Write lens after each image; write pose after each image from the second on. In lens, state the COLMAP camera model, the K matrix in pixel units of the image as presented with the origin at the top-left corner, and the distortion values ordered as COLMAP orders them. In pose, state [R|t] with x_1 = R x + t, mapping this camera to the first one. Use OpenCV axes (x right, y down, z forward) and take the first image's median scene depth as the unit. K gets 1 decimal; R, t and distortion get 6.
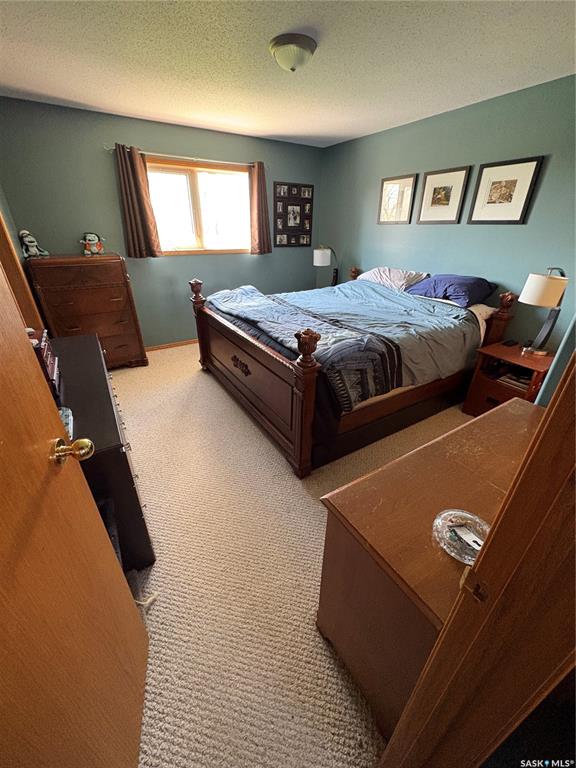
lens RADIAL K [[305.3, 0, 288.0], [0, 305.3, 383.2], [0, 0, 1]] dist [-0.002131, 0.000167]
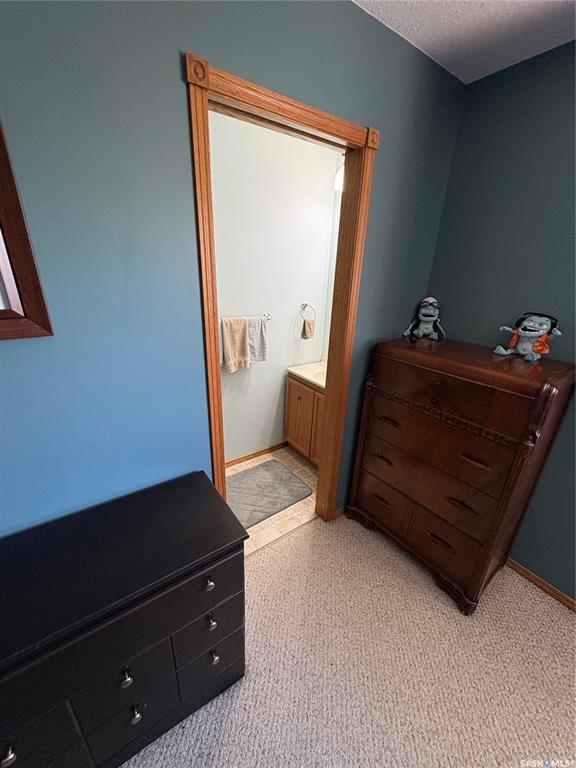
lens RADIAL K [[305.3, 0, 288.1], [0, 305.3, 385.5], [0, 0, 1]] dist [-0.002131, 0.000167]
pose [[0.060682, 0.346913, -0.935932, -0.222240], [-0.490411, 0.827046, 0.274757, -0.353002], [0.869376, 0.442319, 0.220317, 0.635995]]
